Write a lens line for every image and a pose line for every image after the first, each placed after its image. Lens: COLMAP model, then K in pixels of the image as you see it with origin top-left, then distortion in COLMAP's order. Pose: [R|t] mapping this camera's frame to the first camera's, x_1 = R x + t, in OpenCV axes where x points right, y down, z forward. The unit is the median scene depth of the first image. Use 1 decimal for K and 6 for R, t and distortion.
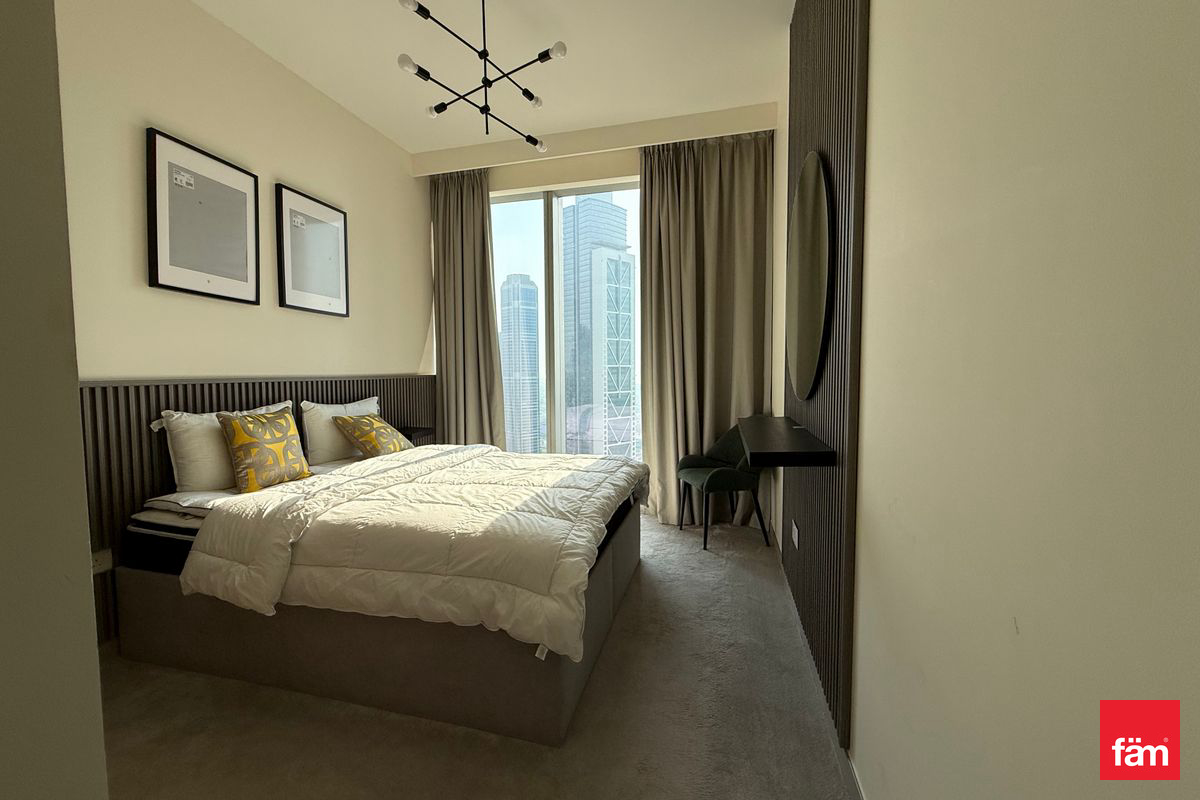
lens RADIAL K [[480.3, 0, 593.3], [0, 480.3, 397.3], [0, 0, 1]] dist [-0.000187, 0.000054]
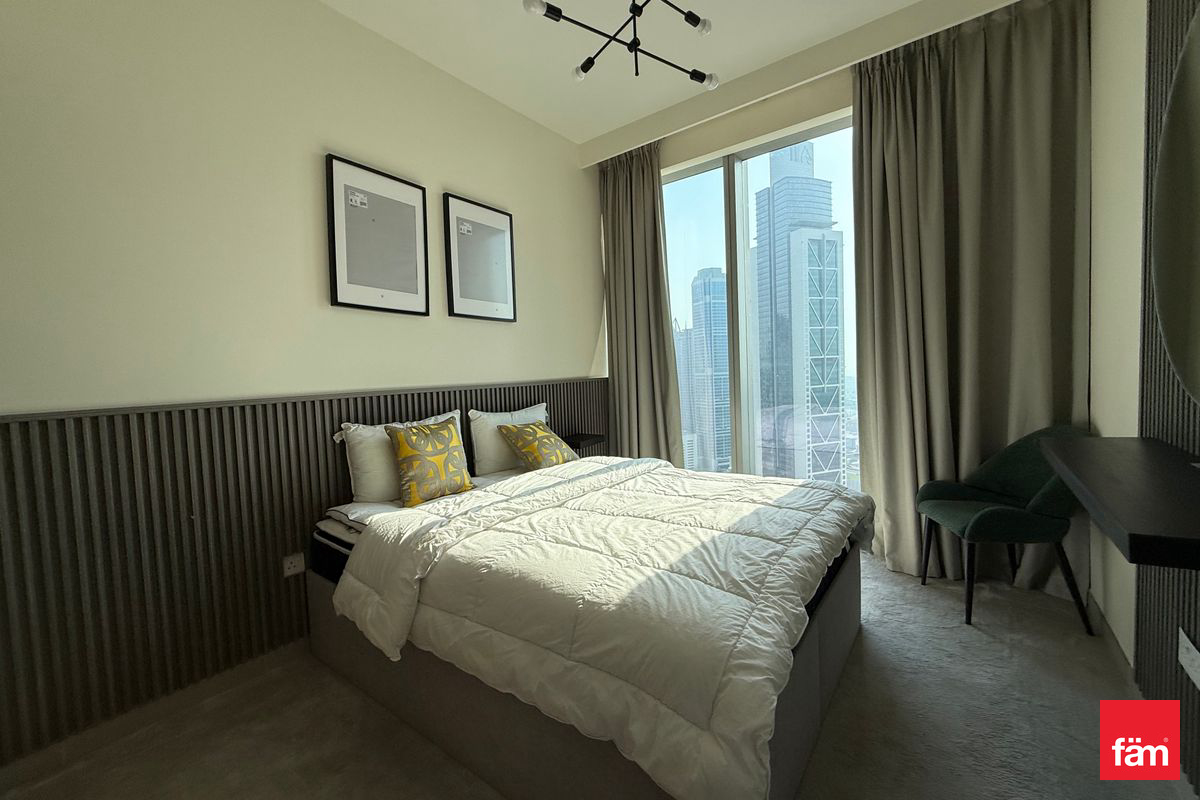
lens RADIAL K [[479.3, 0, 593.2], [0, 479.3, 398.6], [0, 0, 1]] dist [0.001150, 0.000161]
pose [[0.922359, -0.012194, -0.386141, 0.009997], [0.015990, 0.999850, 0.006620, -0.021046], [0.386002, -0.012281, 0.922416, 0.219178]]
